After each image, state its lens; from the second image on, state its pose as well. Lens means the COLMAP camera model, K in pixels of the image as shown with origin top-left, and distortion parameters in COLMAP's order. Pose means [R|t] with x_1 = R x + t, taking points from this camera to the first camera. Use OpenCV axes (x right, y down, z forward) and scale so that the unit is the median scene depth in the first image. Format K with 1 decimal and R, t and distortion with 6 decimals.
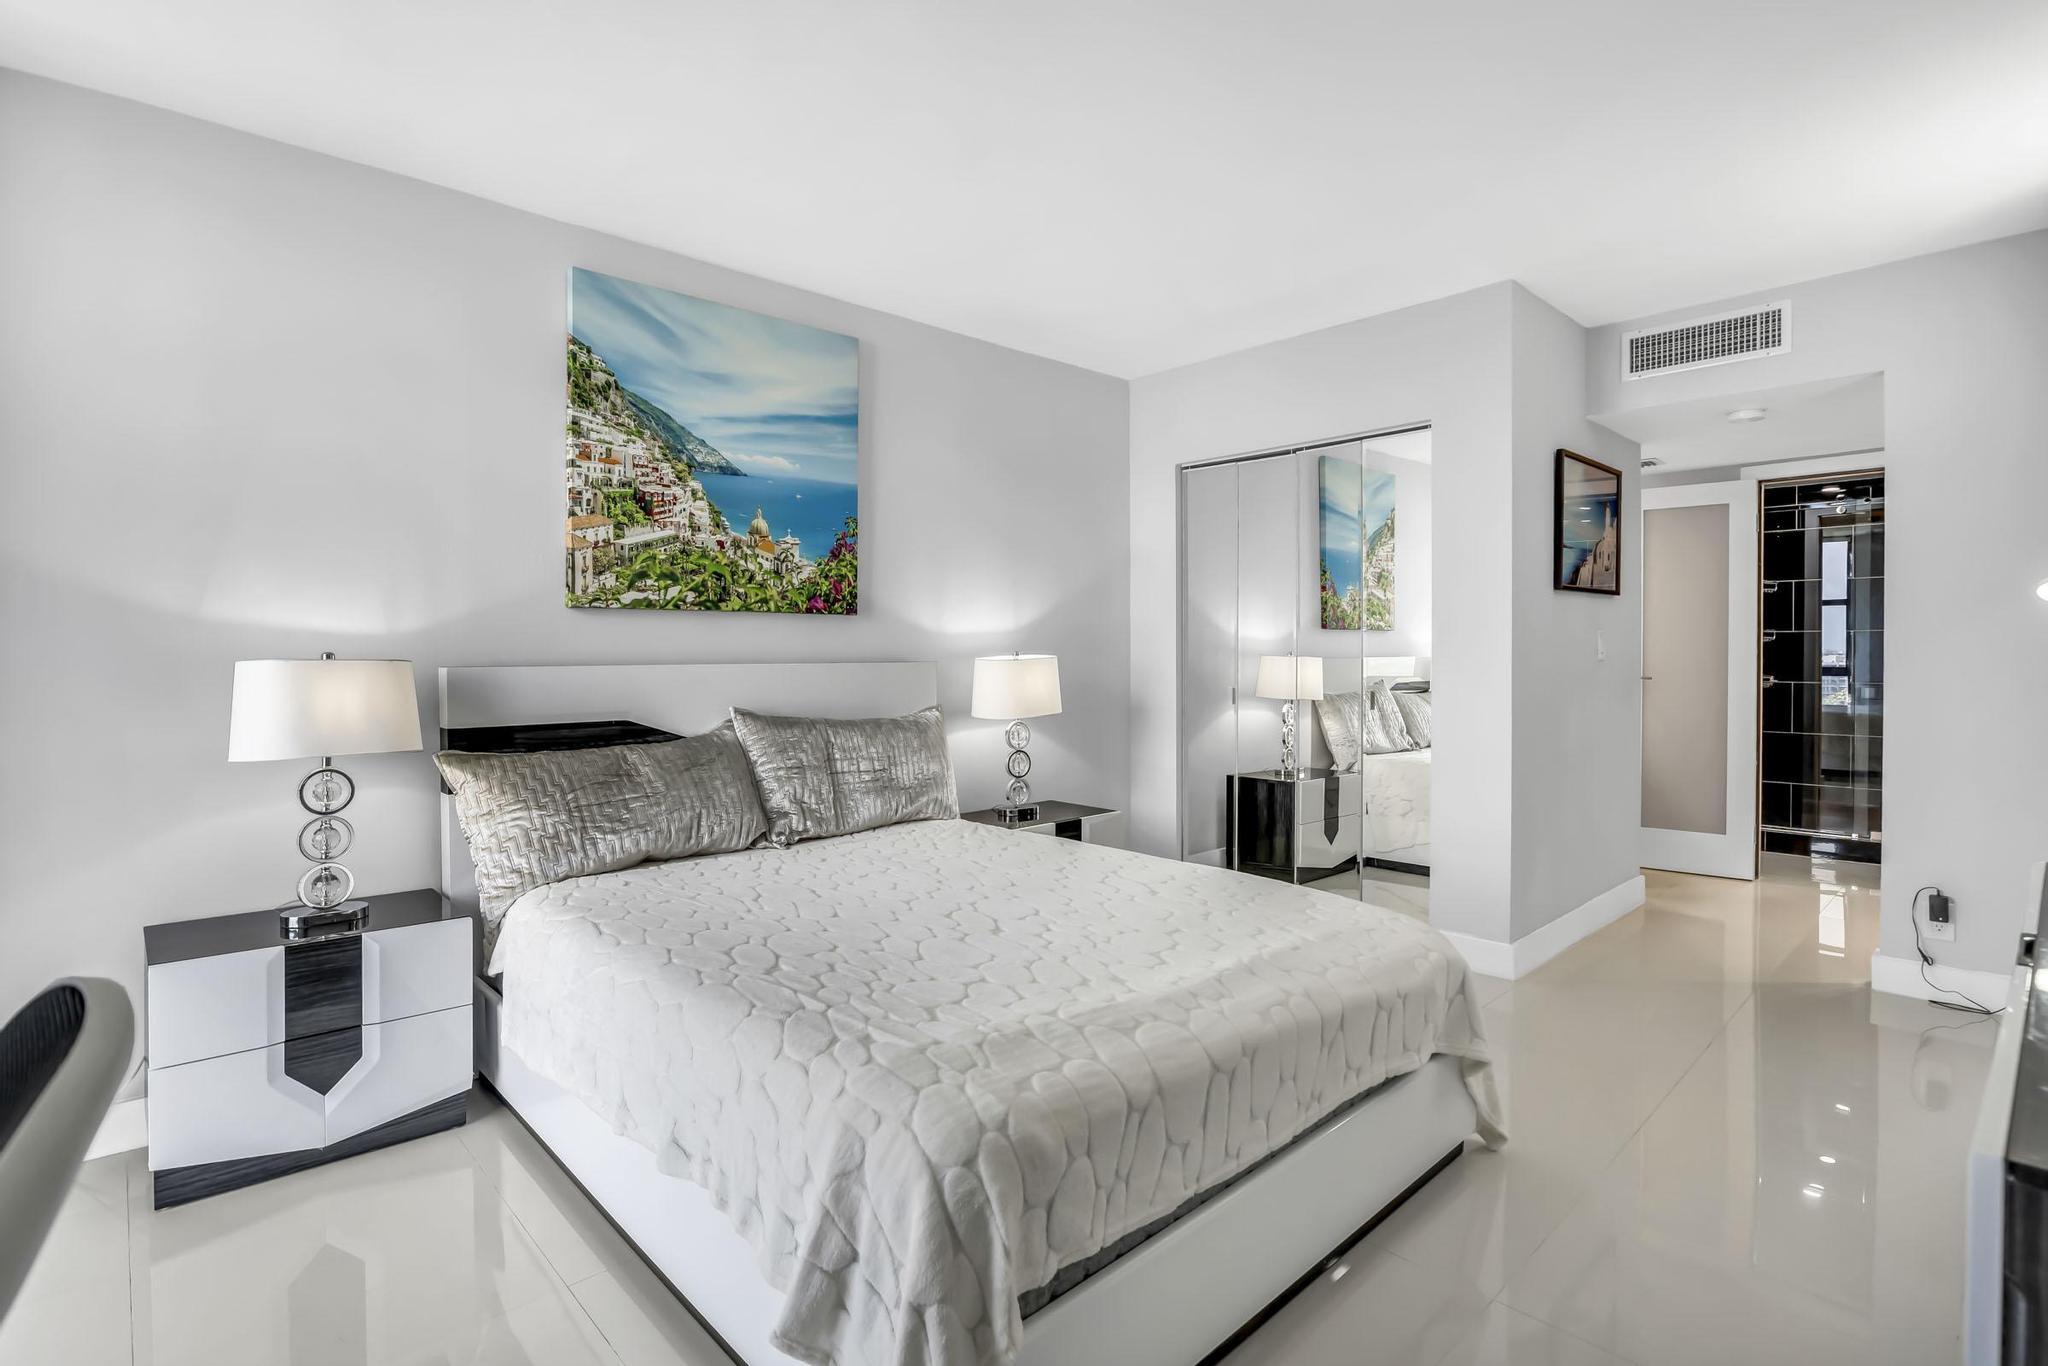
lens RADIAL K [[979.7, 0, 1028.4], [0, 979.7, 662.5], [0, 0, 1]] dist [-0.011322, -0.000052]
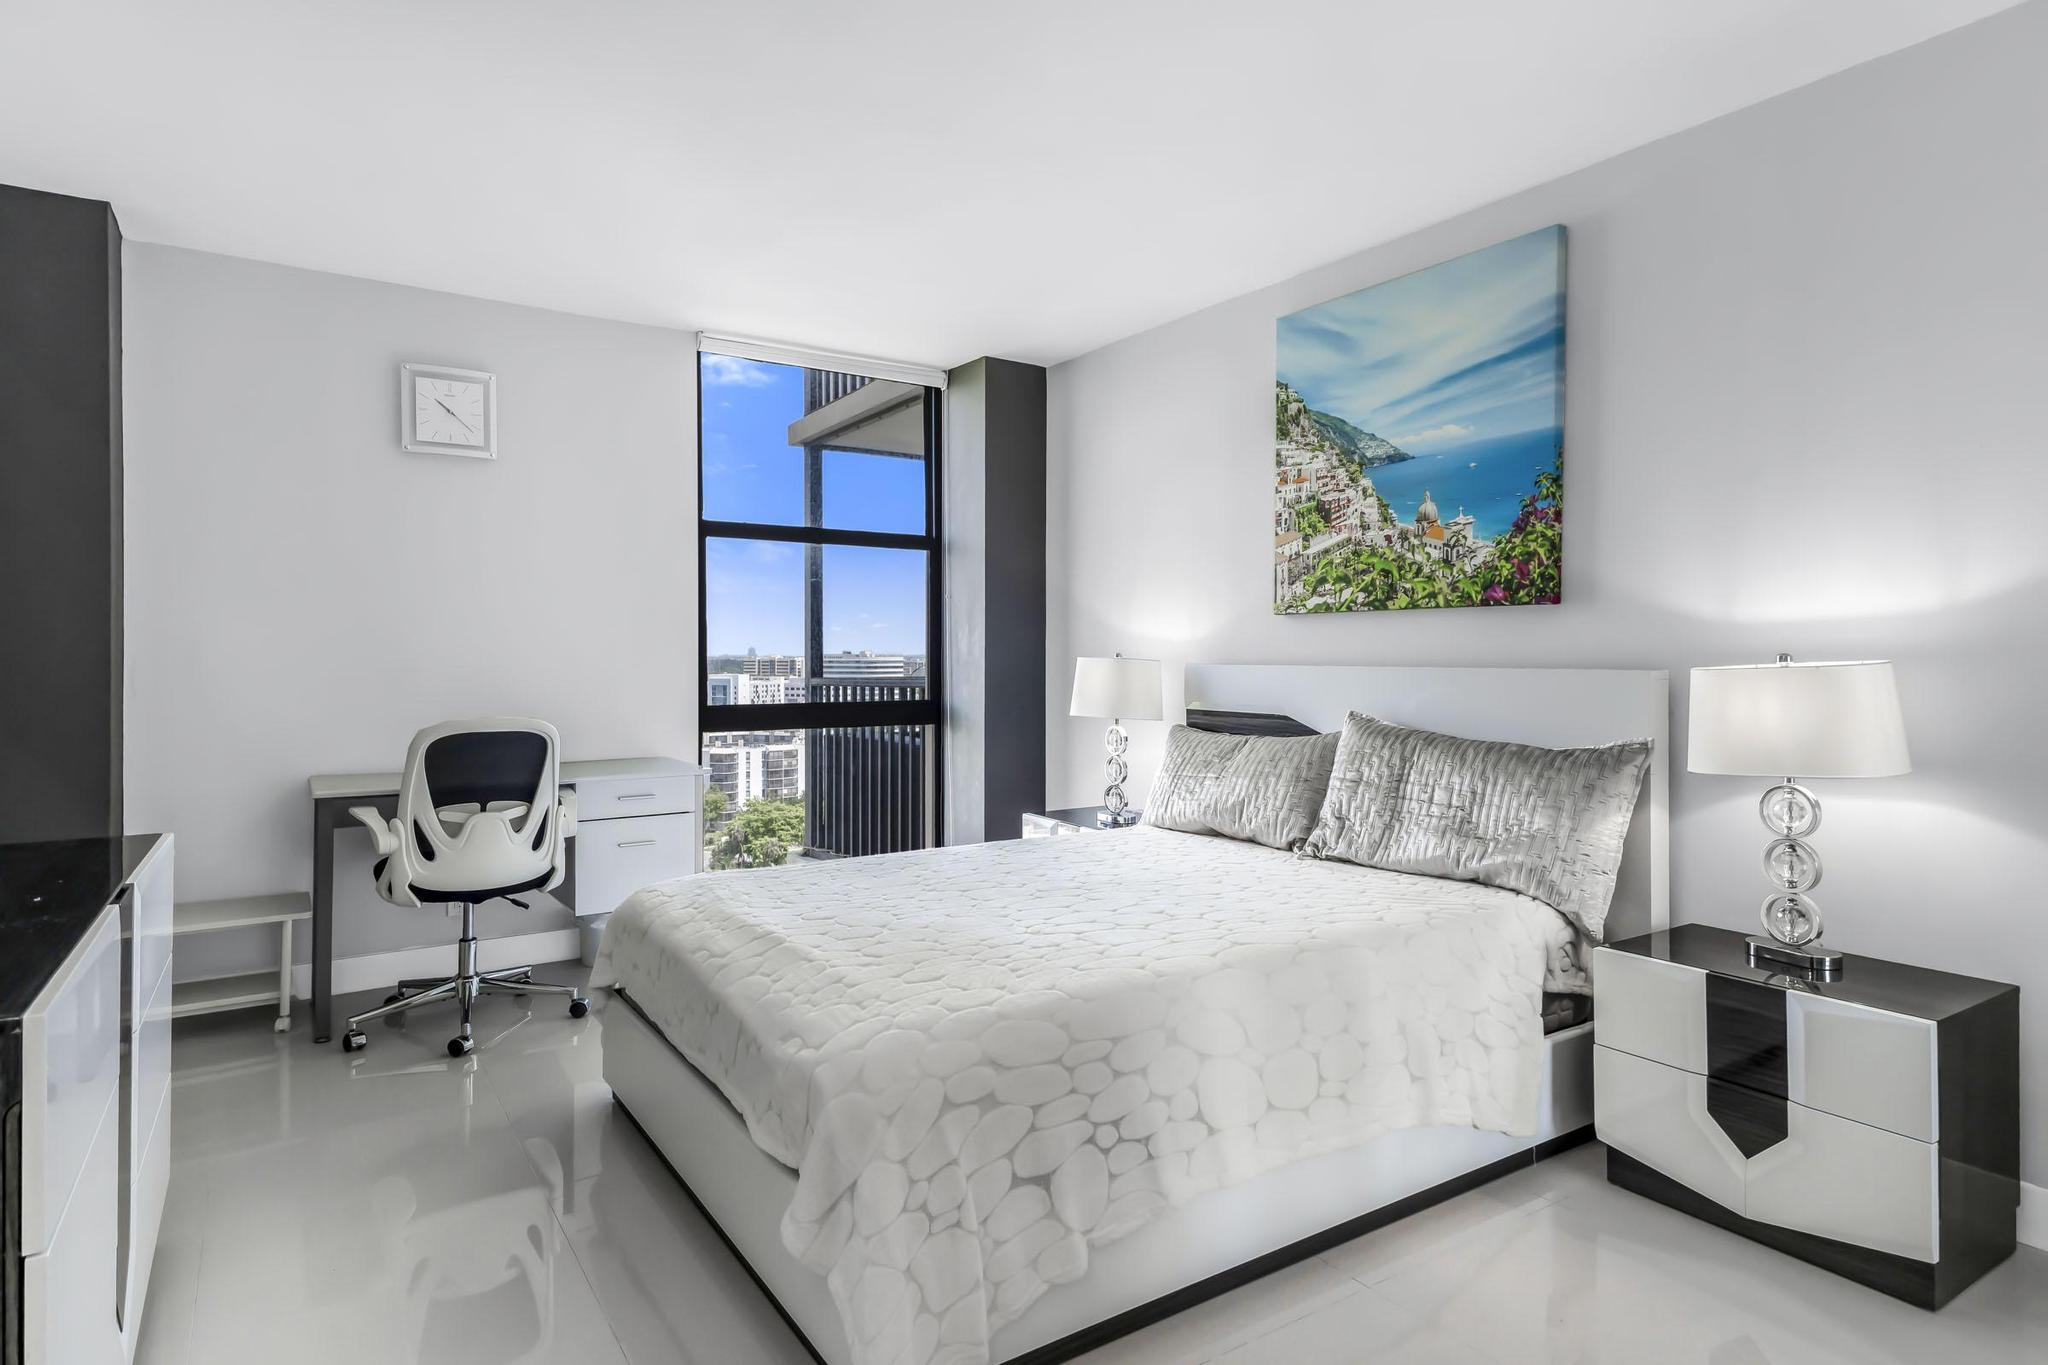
lens RADIAL K [[1168.2, 0, 1020.8], [0, 1168.2, 629.9], [0, 0, 1]] dist [0.173904, -0.000069]
pose [[-0.154778, -0.024516, -0.987645, 0.876917], [-0.017508, 0.999603, -0.022069, -0.002444], [0.987794, 0.013876, -0.155145, 0.842704]]
